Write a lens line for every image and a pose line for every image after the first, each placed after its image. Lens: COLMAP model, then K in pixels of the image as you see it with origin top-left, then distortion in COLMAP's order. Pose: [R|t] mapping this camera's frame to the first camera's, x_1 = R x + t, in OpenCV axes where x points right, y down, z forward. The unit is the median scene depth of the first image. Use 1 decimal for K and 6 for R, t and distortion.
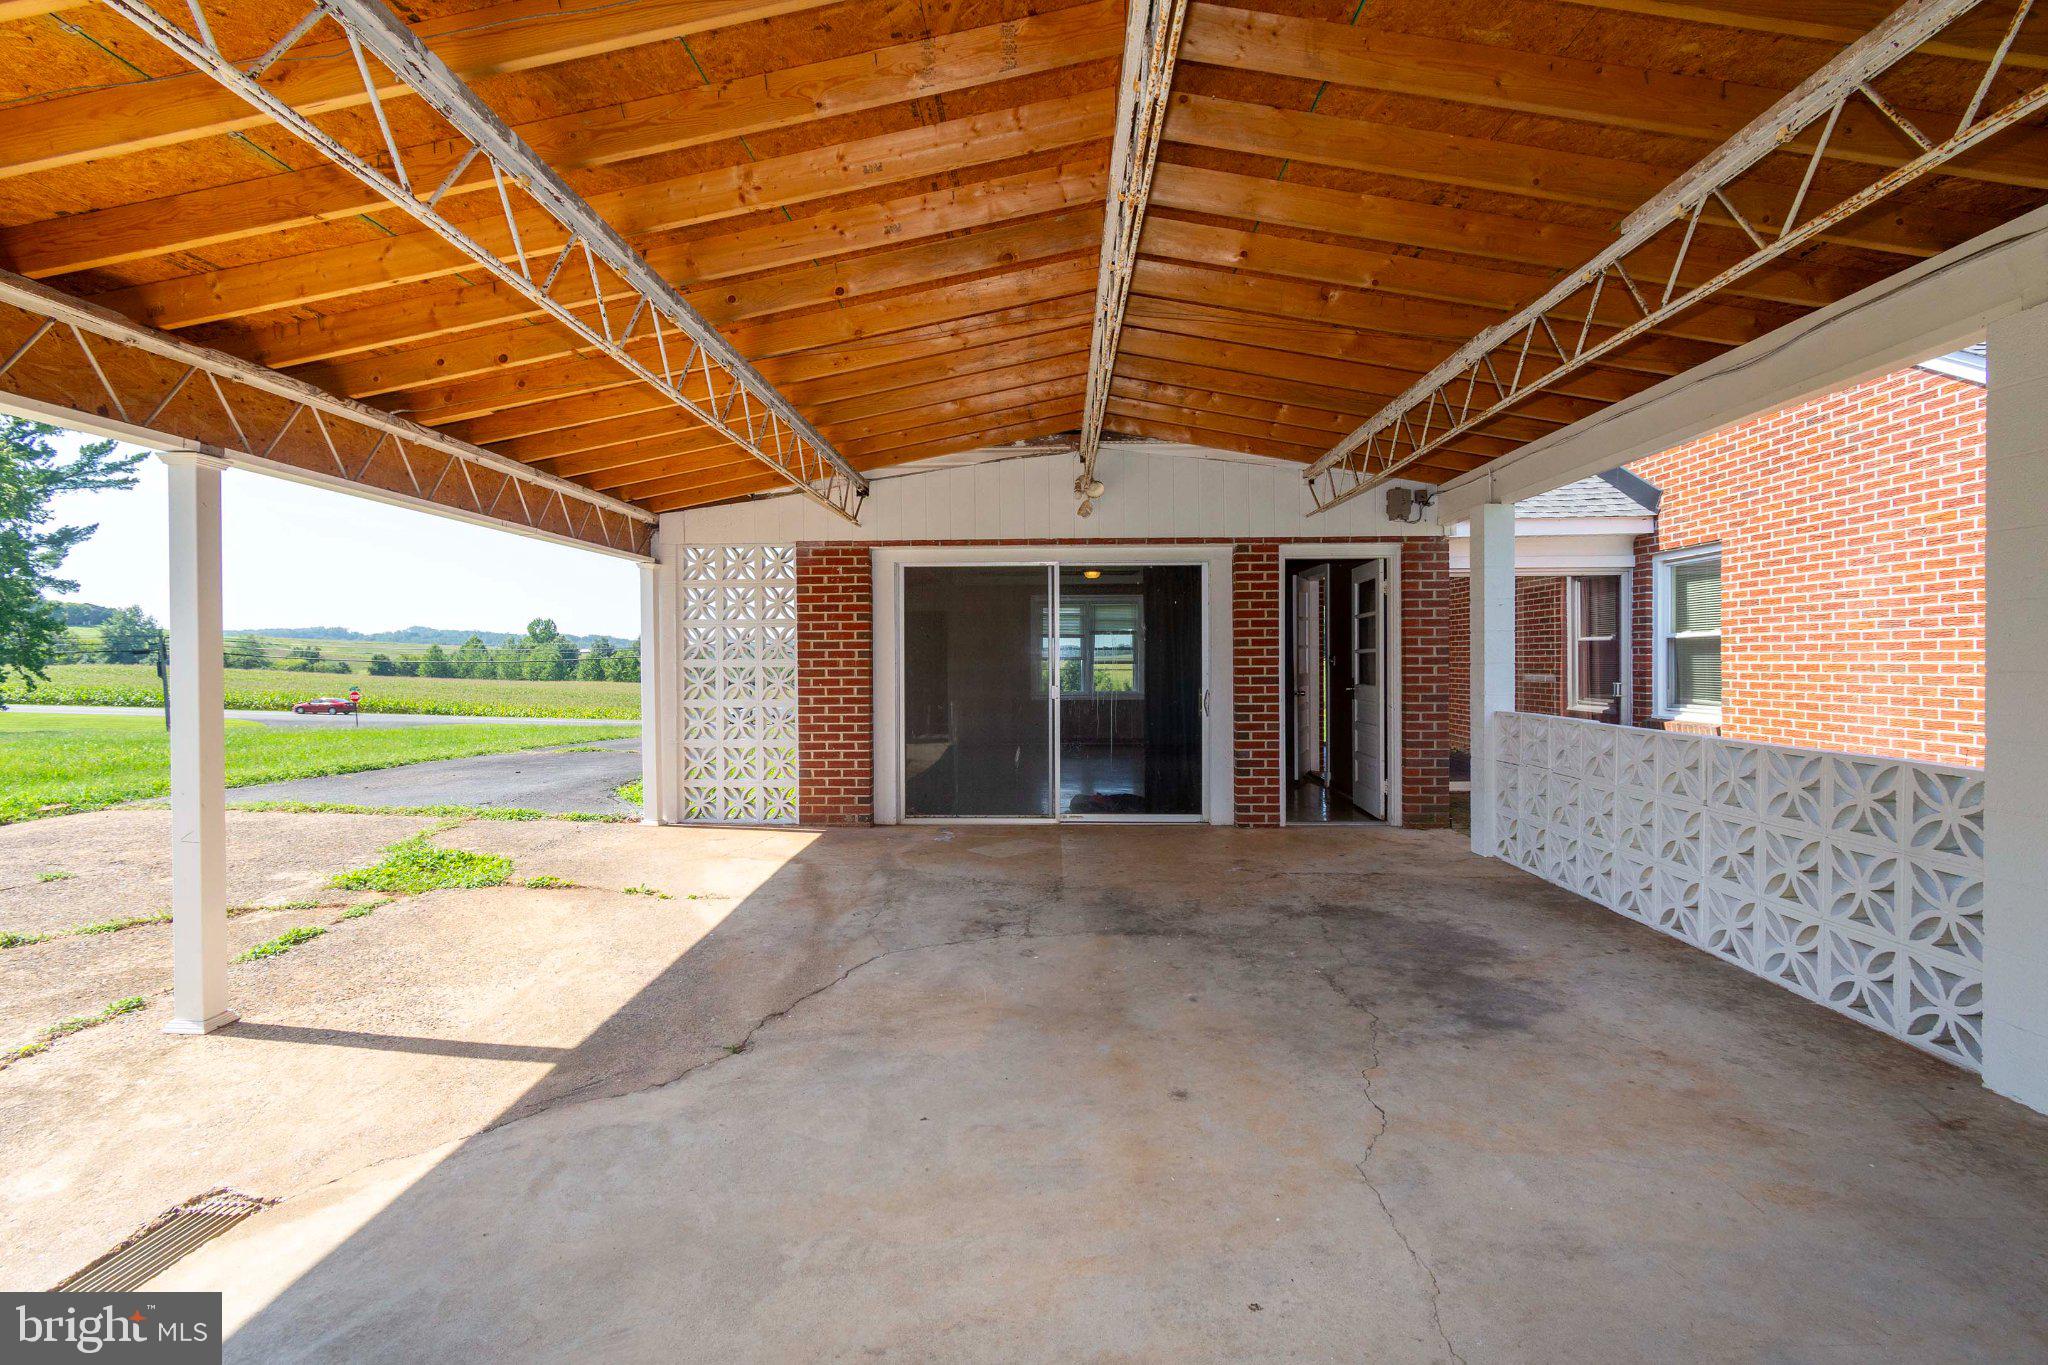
lens RADIAL K [[904.9, 0, 1029.4], [0, 904.9, 670.7], [0, 0, 1]] dist [0.002212, 0.000483]
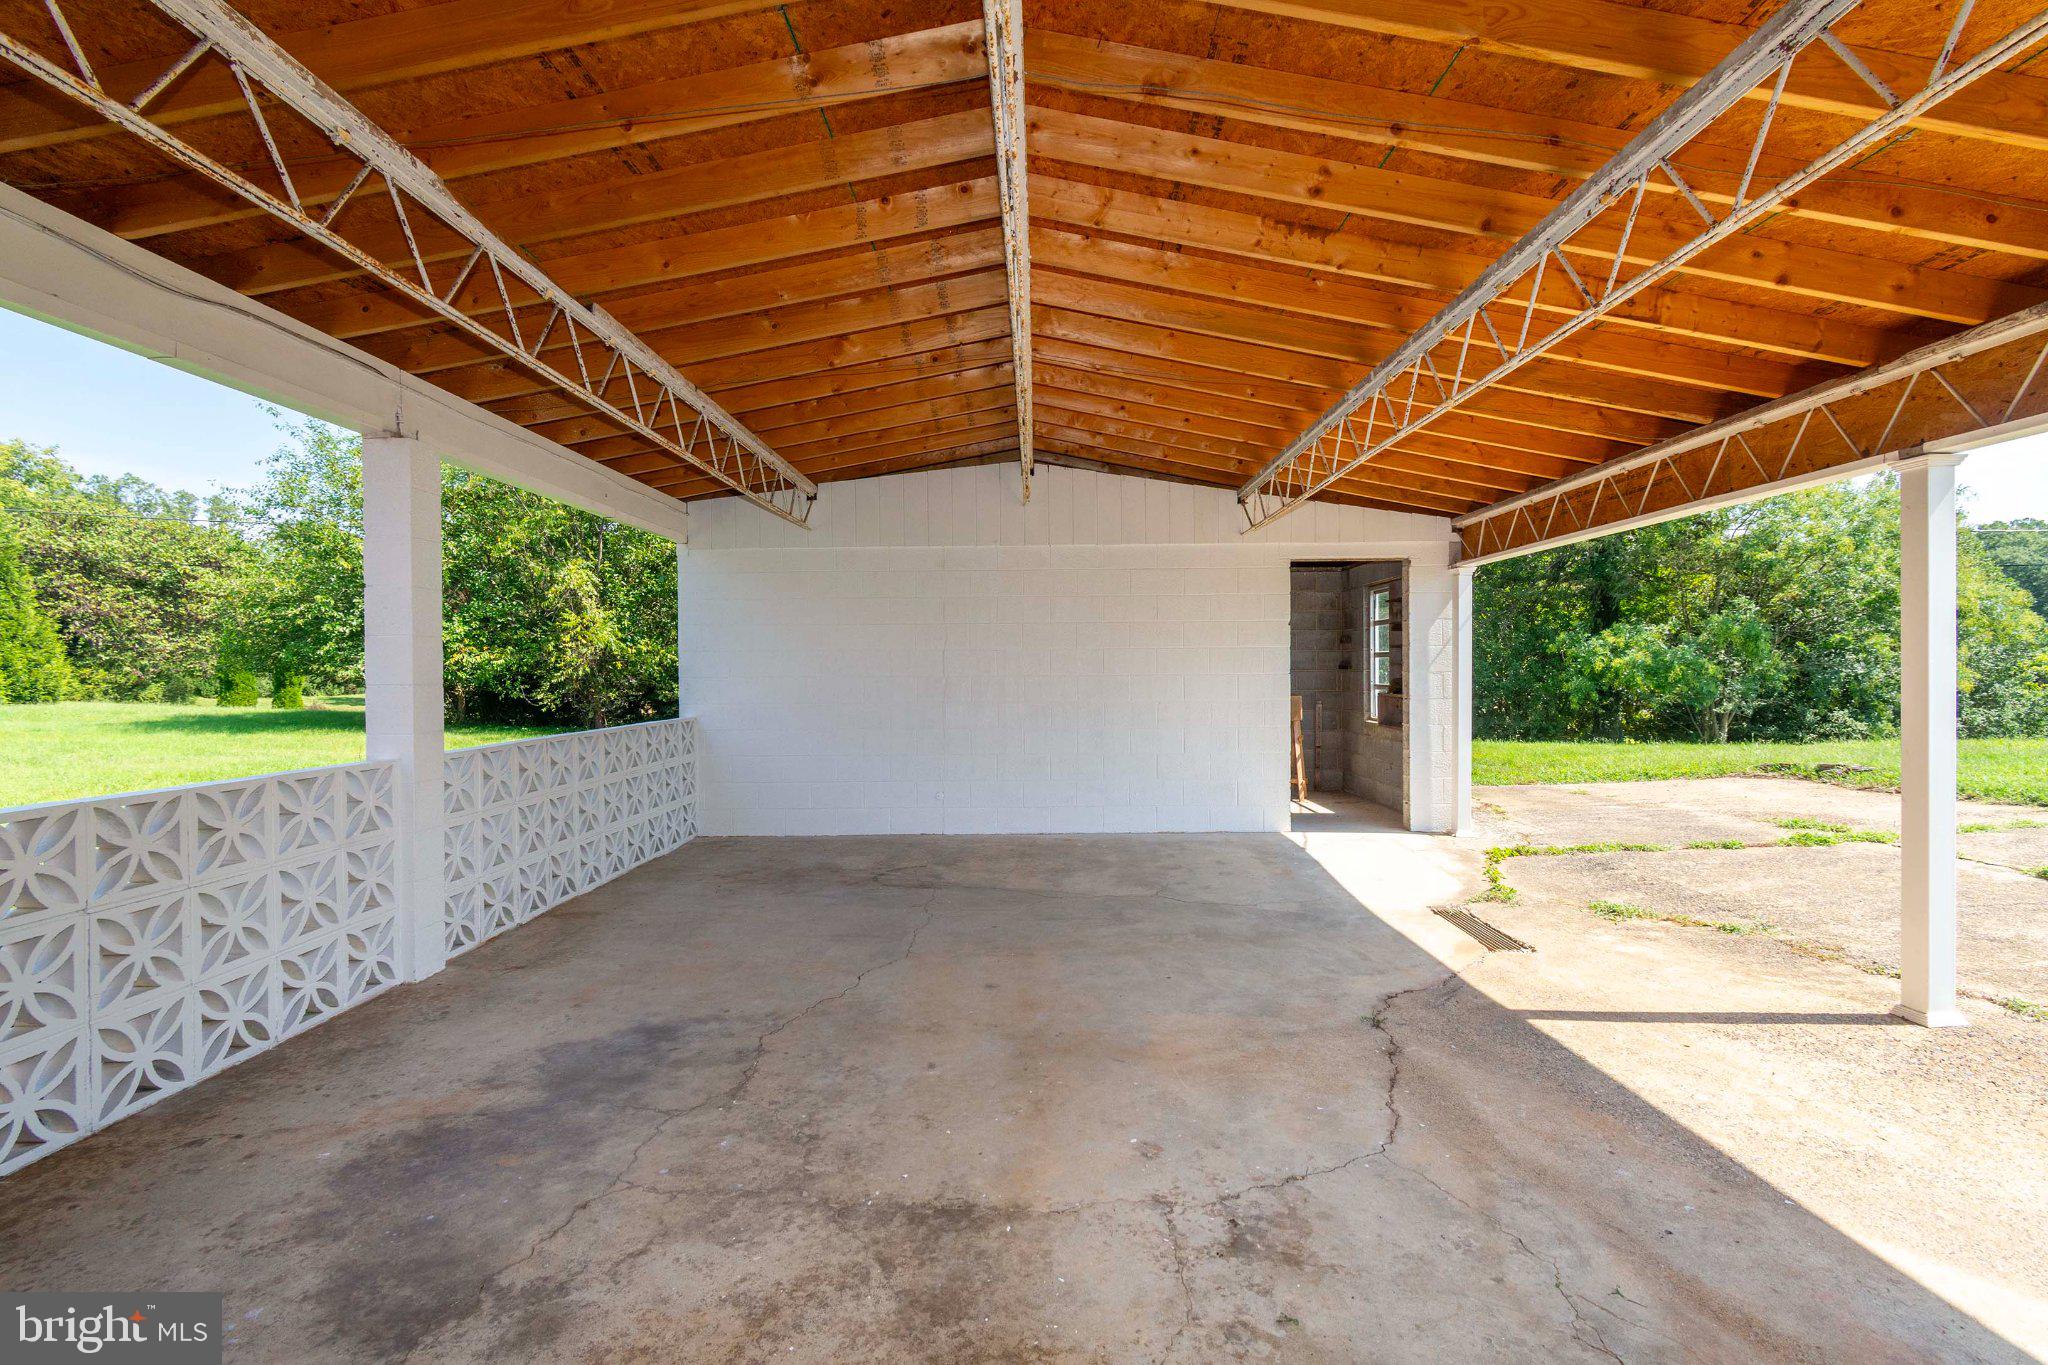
lens RADIAL K [[904.9, 0, 1029.4], [0, 904.9, 670.7], [0, 0, 1]] dist [0.002212, 0.000483]
pose [[-0.999787, 0.012111, -0.016713, 0.091577], [0.011908, 0.999855, 0.012159, -0.019868], [0.016858, 0.011958, -0.999786, 1.737389]]
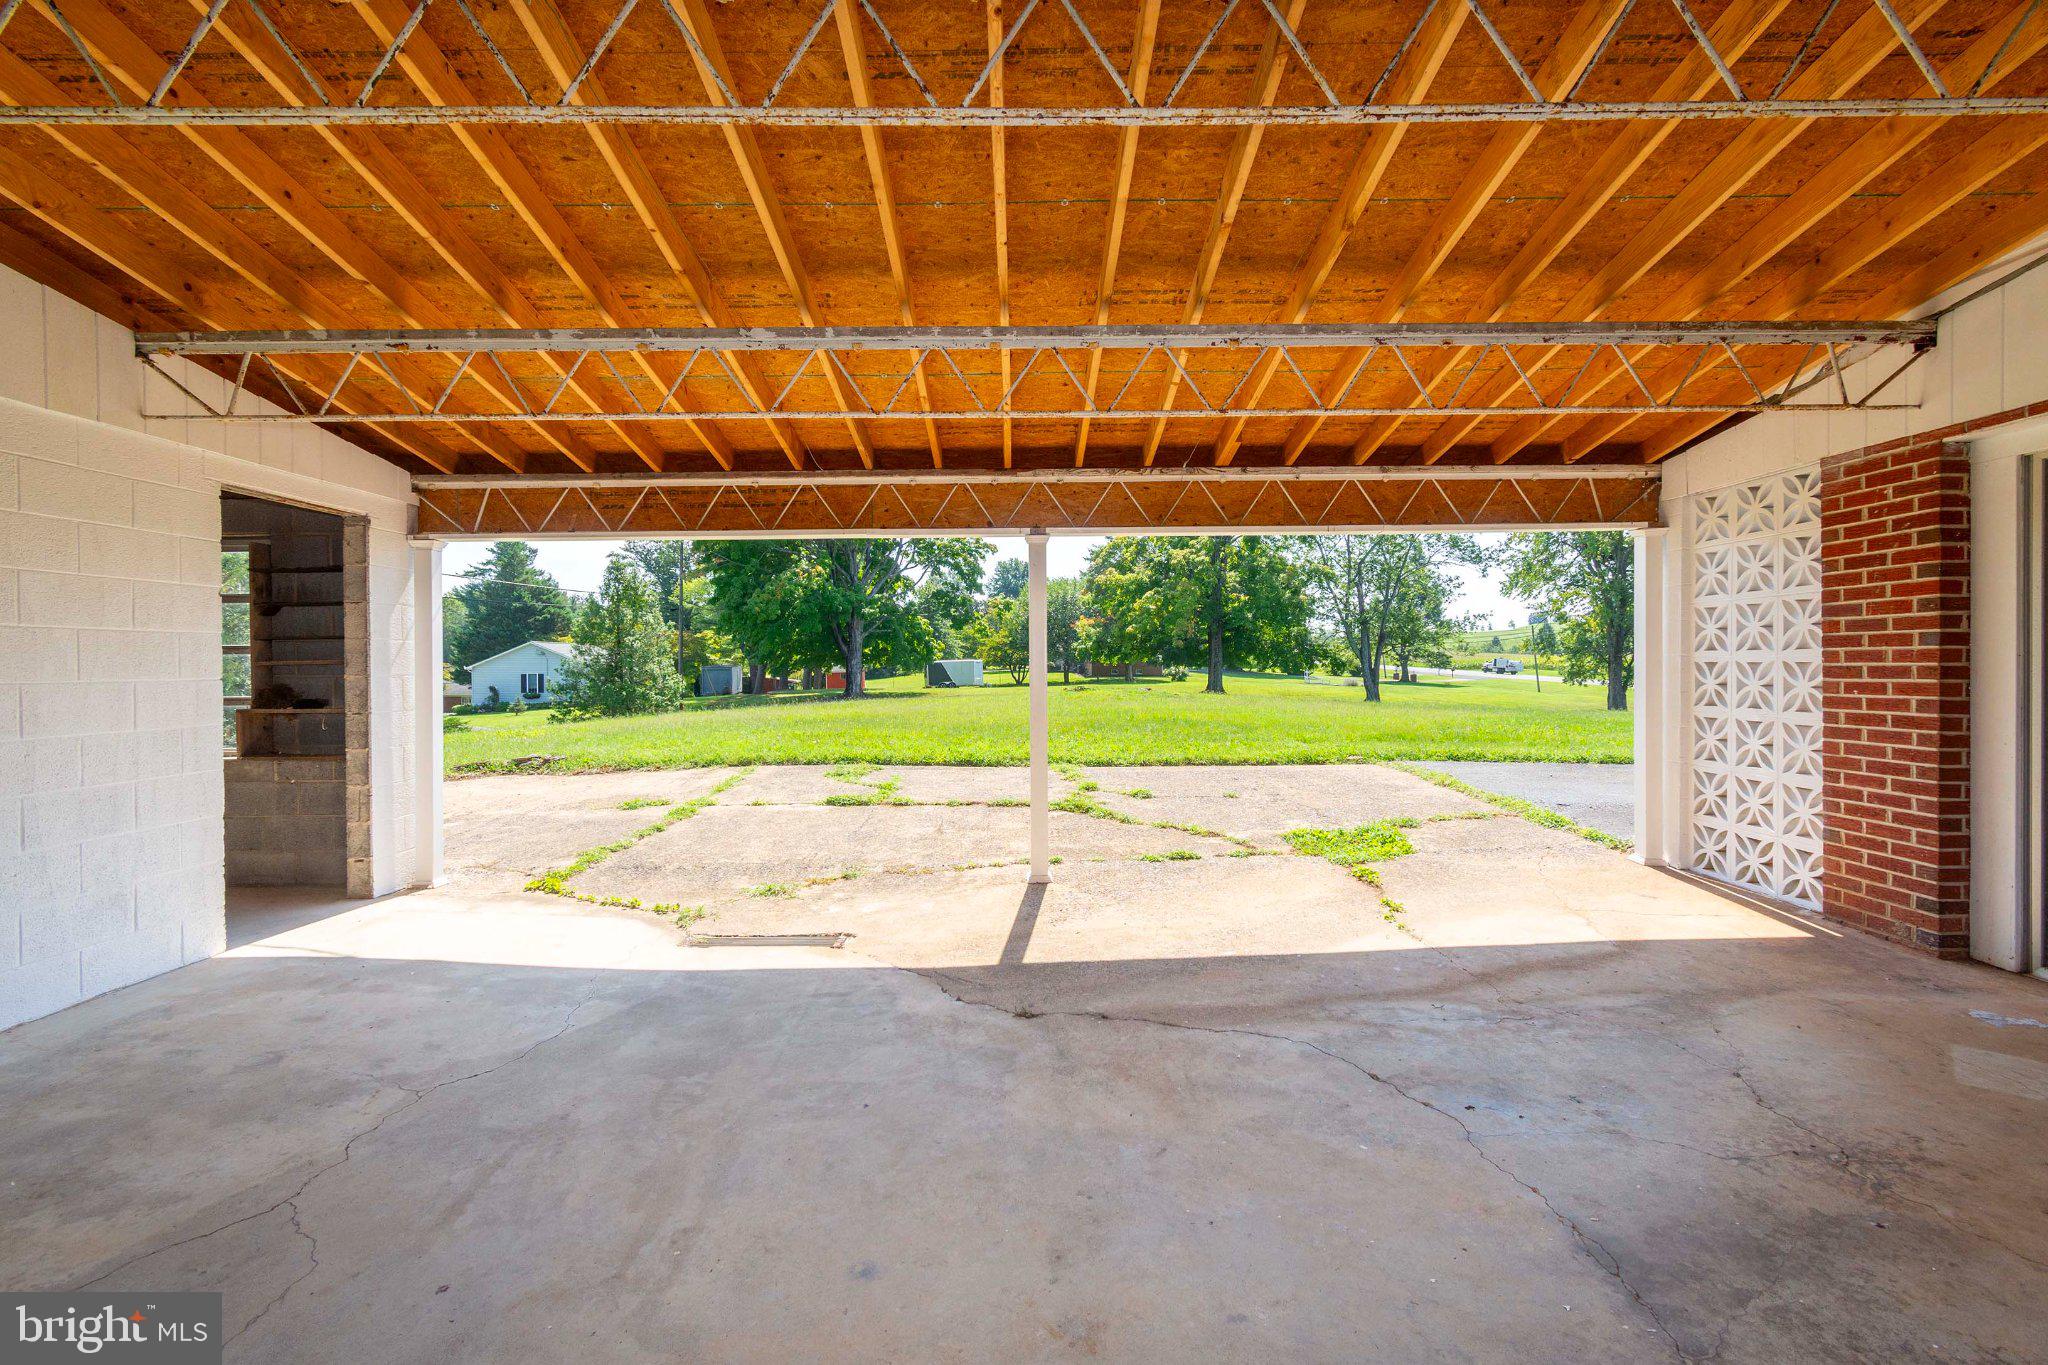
lens RADIAL K [[904.9, 0, 1029.4], [0, 904.9, 670.7], [0, 0, 1]] dist [0.002212, 0.000483]
pose [[0.031317, 0.013132, -0.999423, 0.642662], [-0.000850, 0.999914, 0.013112, -0.010317], [0.999509, 0.000438, 0.031326, 0.810267]]
